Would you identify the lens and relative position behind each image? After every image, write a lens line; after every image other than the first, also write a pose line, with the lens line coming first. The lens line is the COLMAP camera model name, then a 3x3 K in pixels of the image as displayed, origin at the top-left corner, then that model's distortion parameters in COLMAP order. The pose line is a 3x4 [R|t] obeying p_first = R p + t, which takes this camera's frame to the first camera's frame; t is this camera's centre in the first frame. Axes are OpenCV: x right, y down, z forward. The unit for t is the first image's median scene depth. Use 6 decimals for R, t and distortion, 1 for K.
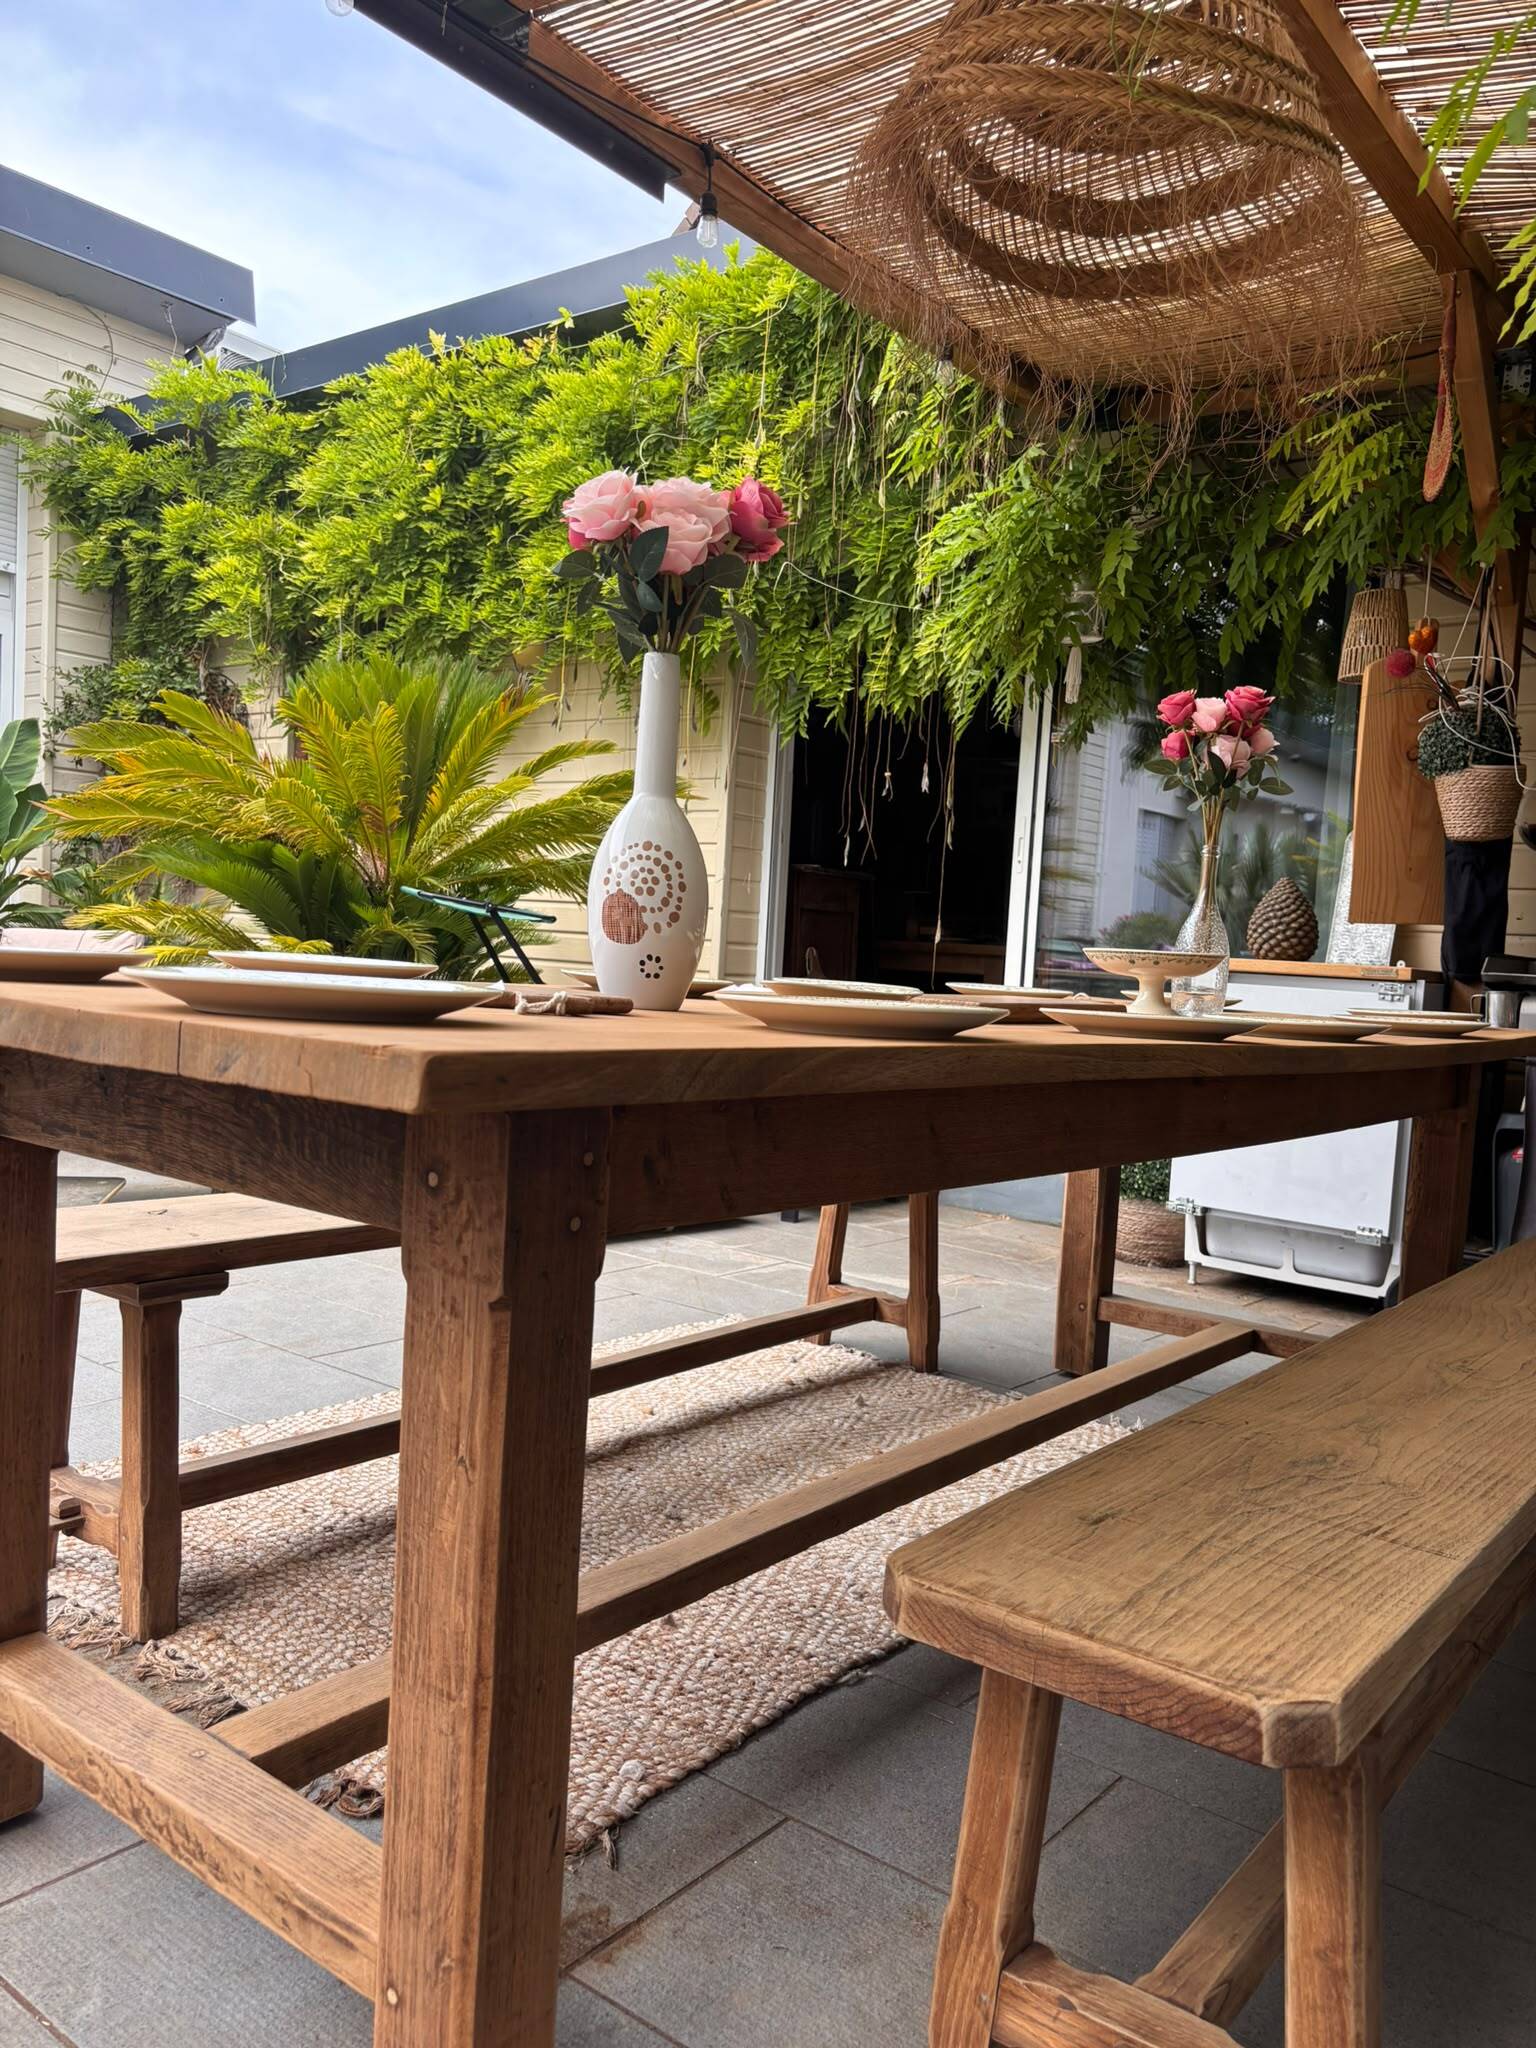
lens RADIAL K [[1560.1, 0, 773.9], [0, 1560.1, 1041.5], [0, 0, 1]] dist [0.017125, 0.003682]
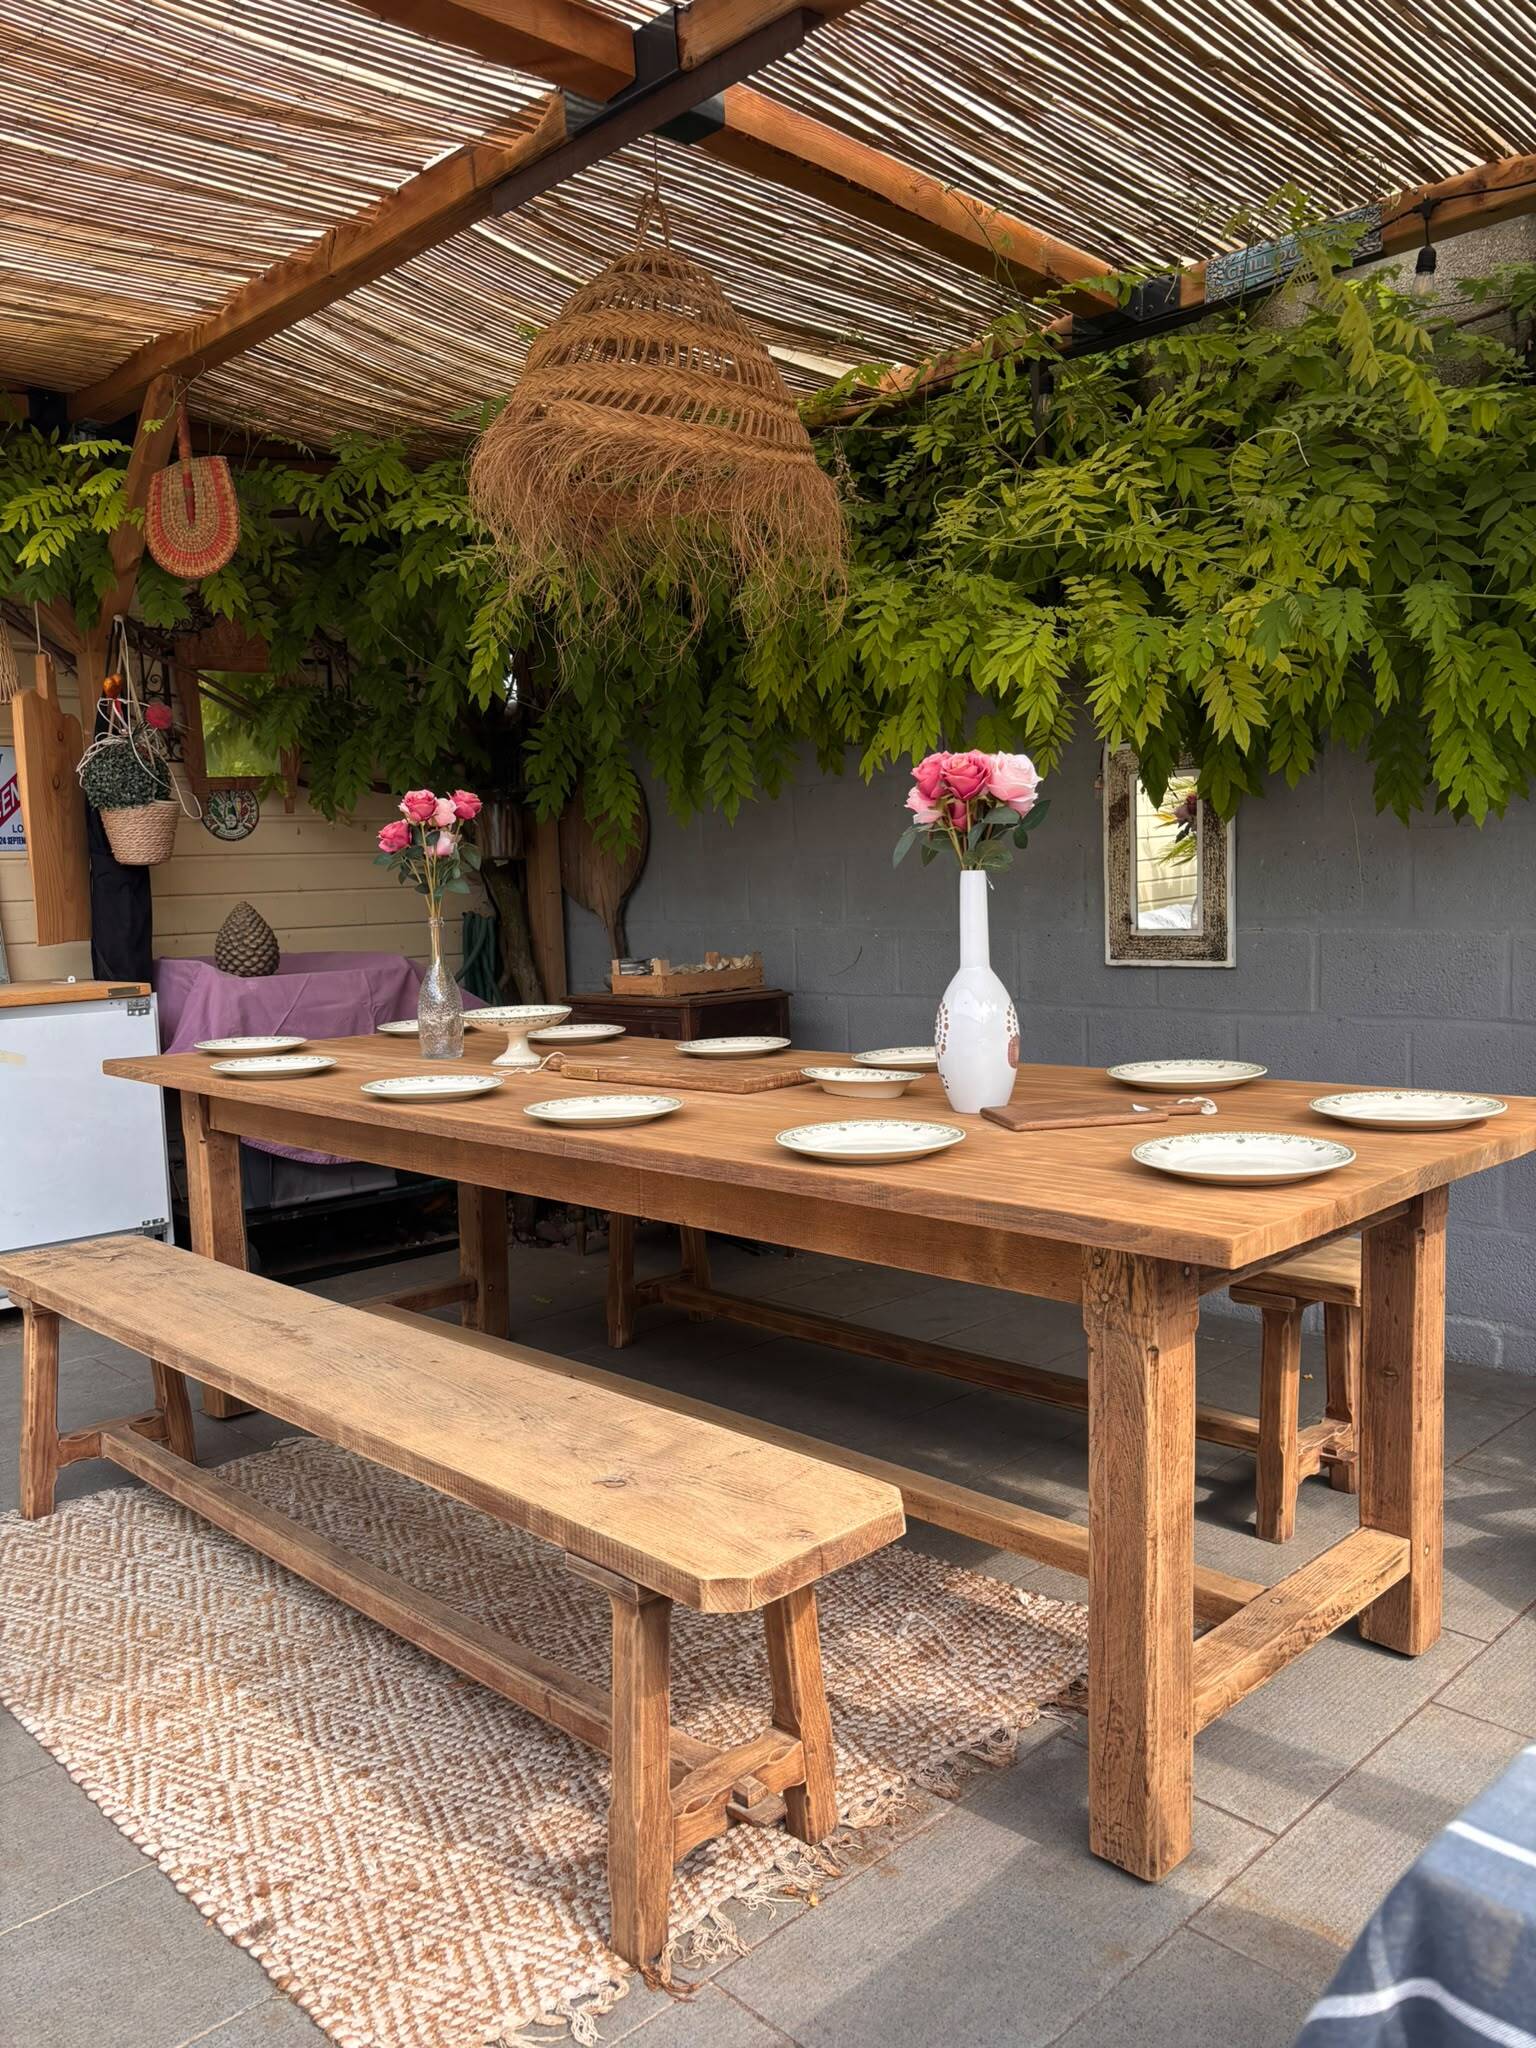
lens RADIAL K [[1553.5, 0, 773.8], [0, 1553.5, 1041.9], [0, 0, 1]] dist [0.022470, -0.004298]
pose [[0.133835, -0.169859, 0.976338, -0.526224], [0.099705, 0.982510, 0.157265, -0.115176], [-0.985975, 0.076299, 0.148431, 0.338251]]
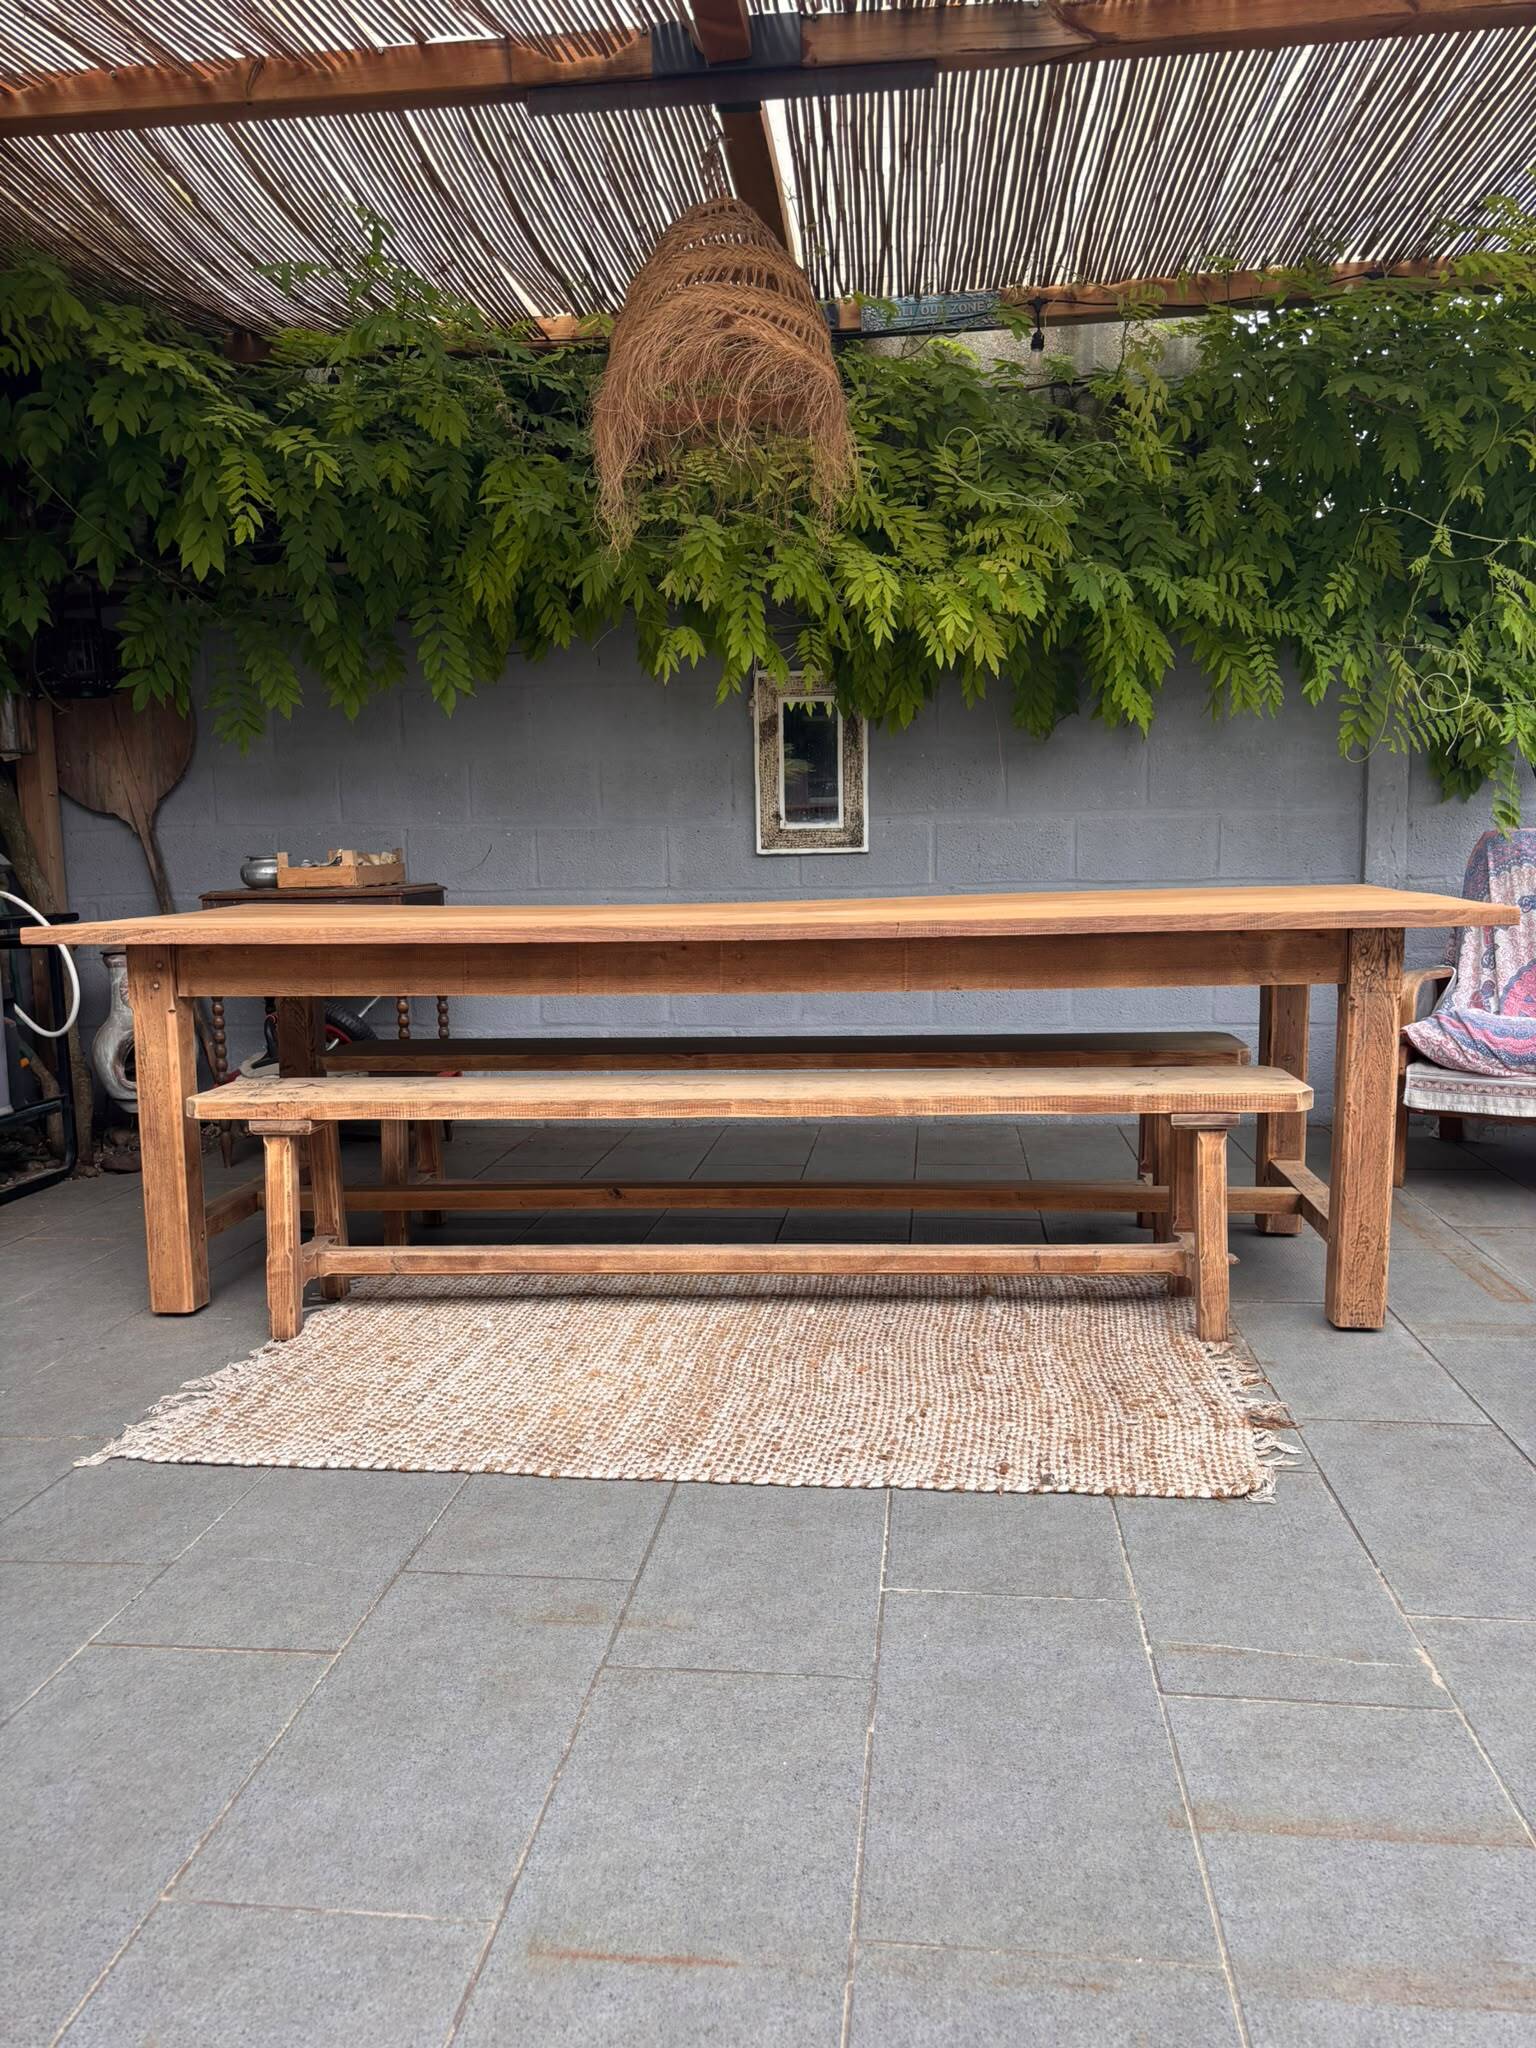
lens RADIAL K [[1543.8, 0, 766.9], [0, 1543.8, 1035.5], [0, 0, 1]] dist [0.051644, -0.062901]
pose [[-0.522455, -0.158098, 0.837882, -0.553104], [0.038924, 0.977214, 0.208659, -0.100797], [-0.851778, 0.141629, -0.504397, 0.830397]]
